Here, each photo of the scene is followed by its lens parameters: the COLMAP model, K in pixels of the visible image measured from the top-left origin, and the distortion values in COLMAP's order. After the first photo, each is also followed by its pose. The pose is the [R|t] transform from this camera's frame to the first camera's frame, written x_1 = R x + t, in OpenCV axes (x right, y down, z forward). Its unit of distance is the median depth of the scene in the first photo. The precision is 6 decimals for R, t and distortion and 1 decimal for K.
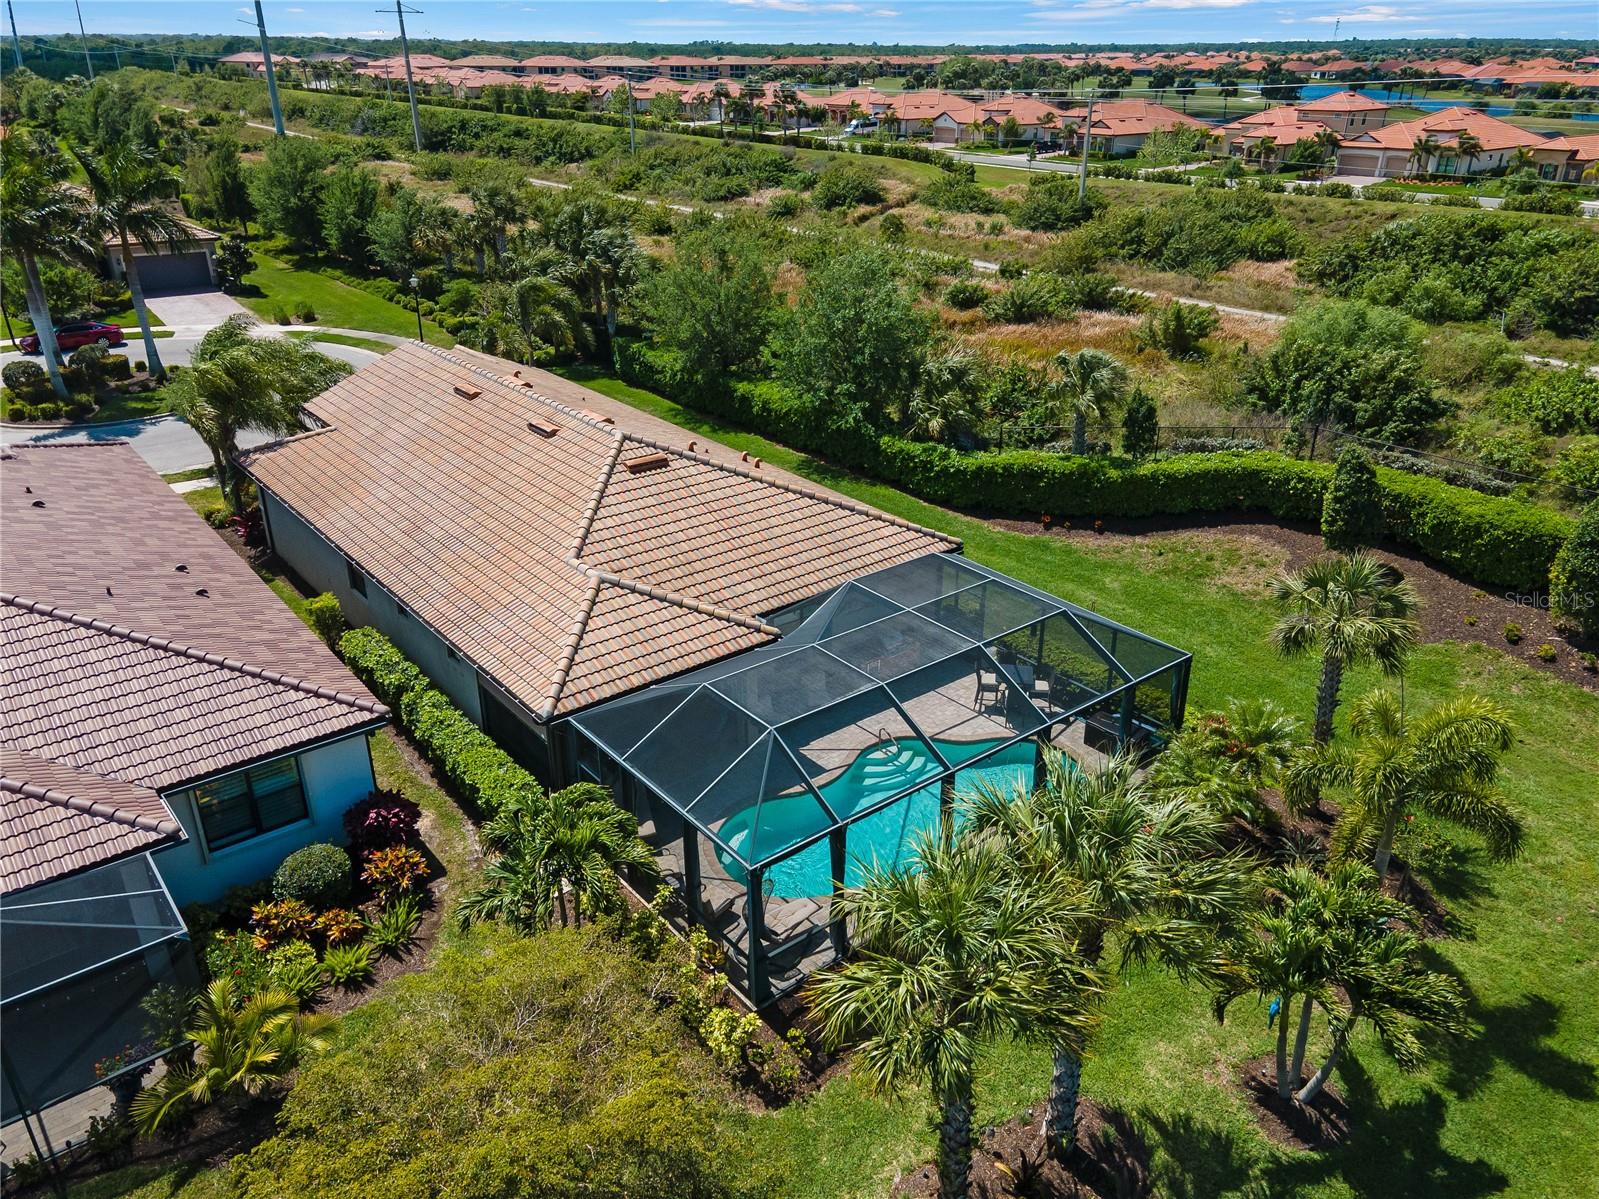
lens RADIAL K [[1168.5, 0, 799.5], [0, 1168.5, 599.5], [0, 0, 1]] dist [0.040826, 0.001296]
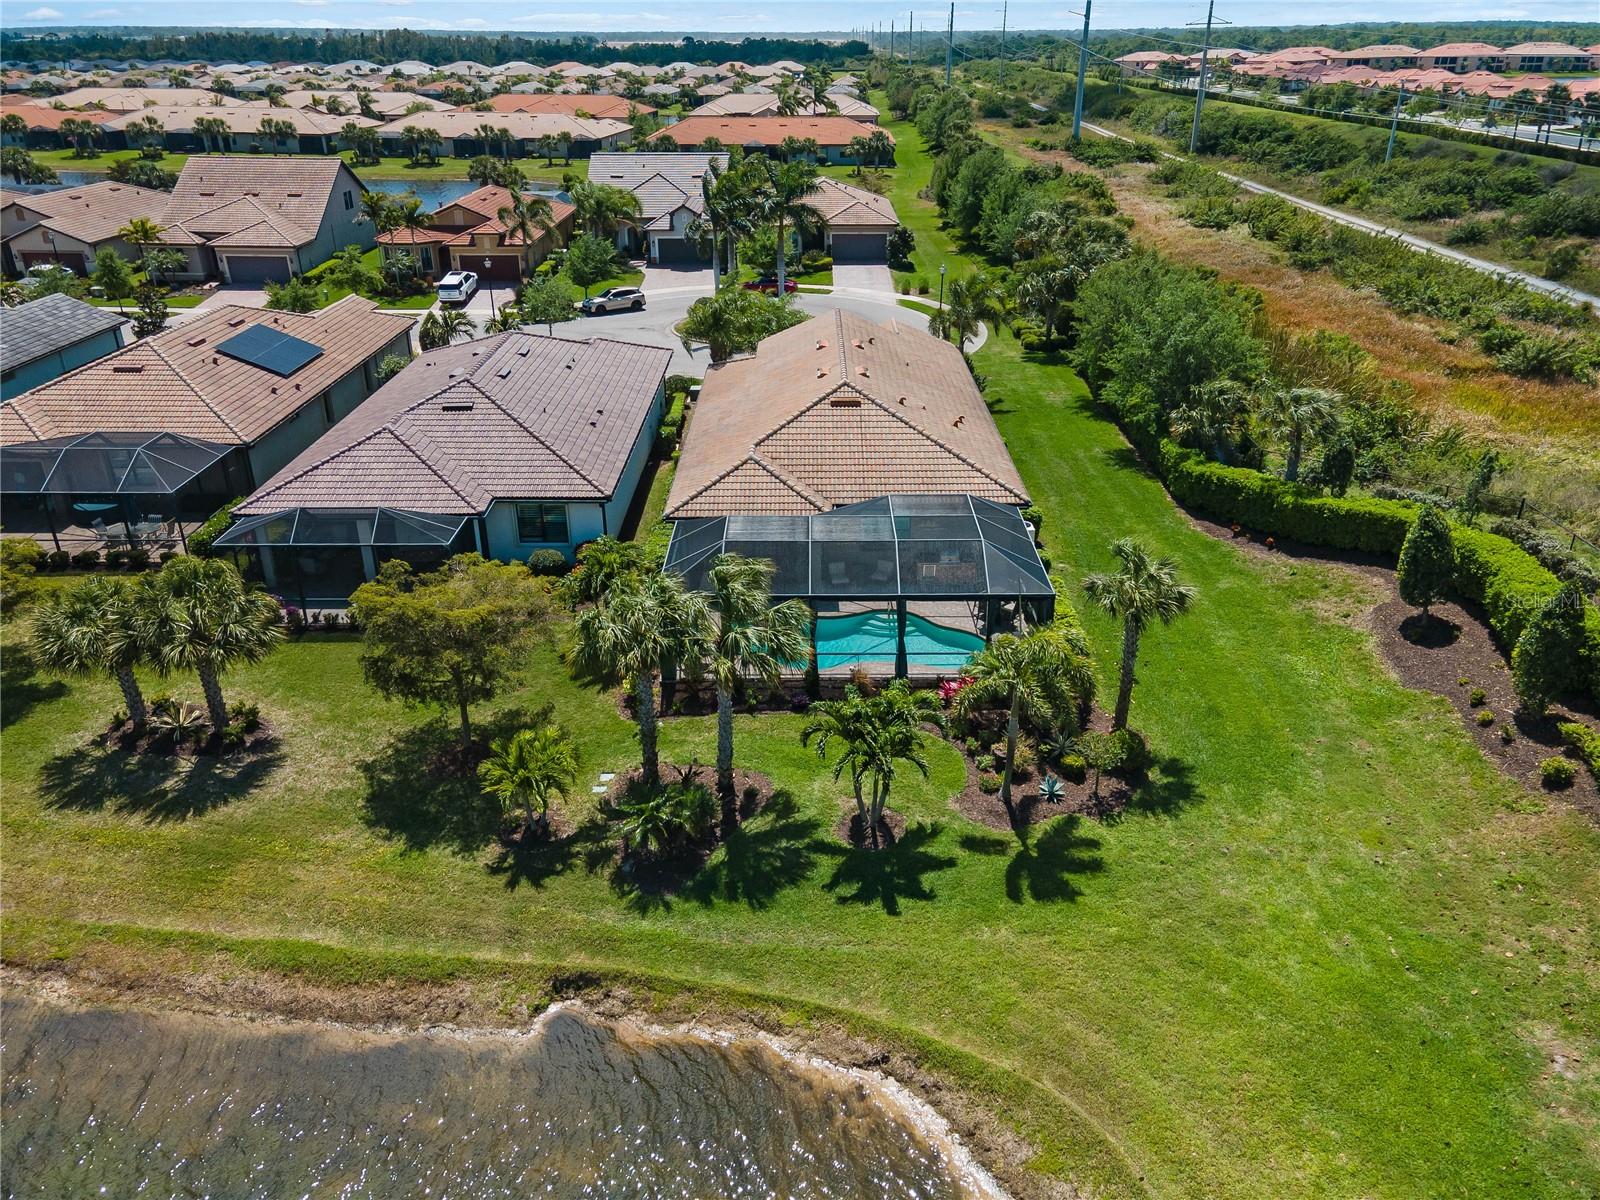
lens RADIAL K [[1169.2, 0, 800.0], [0, 1169.2, 600.0], [0, 0, 1]] dist [0.040826, 0.001296]
pose [[0.780591, 0.263808, -0.566641, 0.745030], [-0.259541, 0.961519, 0.090112, 0.007669], [0.568609, 0.076726, 0.819022, -0.243130]]
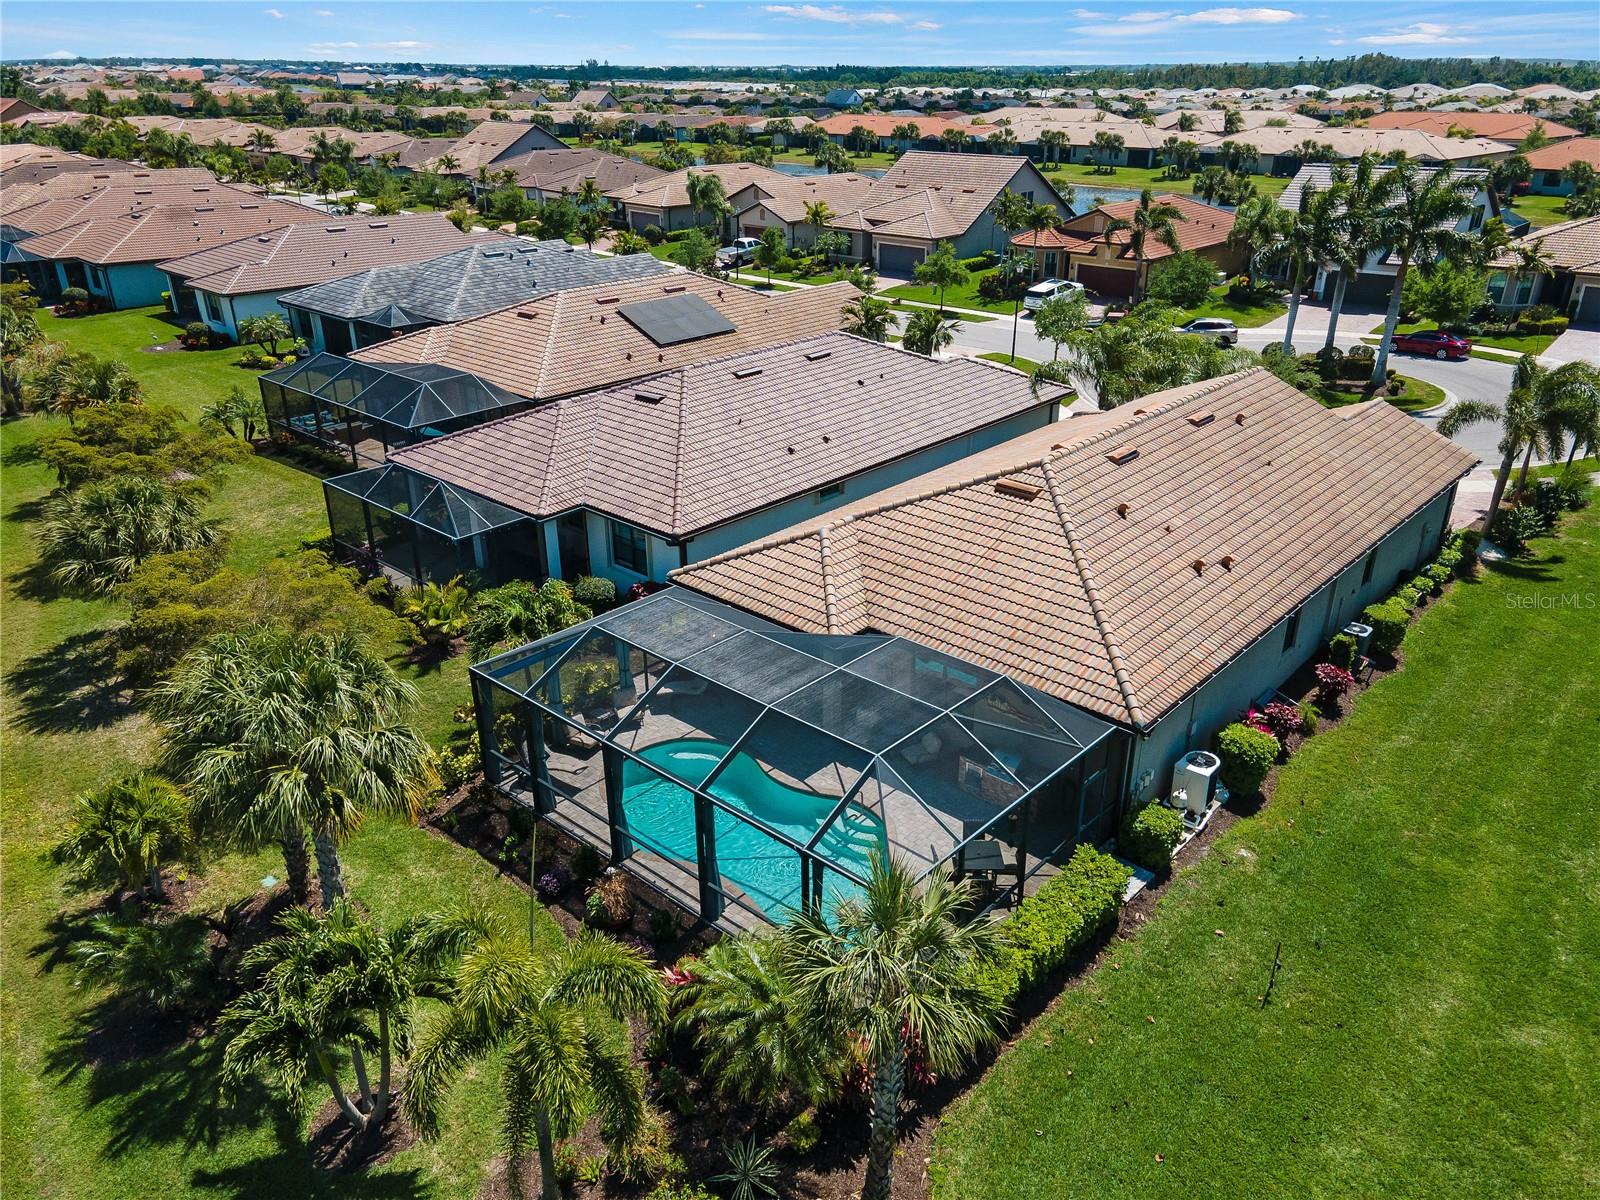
lens RADIAL K [[1133.5, 0, 830.5], [0, 1133.5, 610.5], [0, 0, 1]] dist [0.035229, 0.001883]
pose [[0.177040, 0.417750, -0.891146, 0.753235], [-0.417793, 0.851719, 0.316267, -0.269842], [0.891126, 0.316323, 0.325321, 0.578823]]
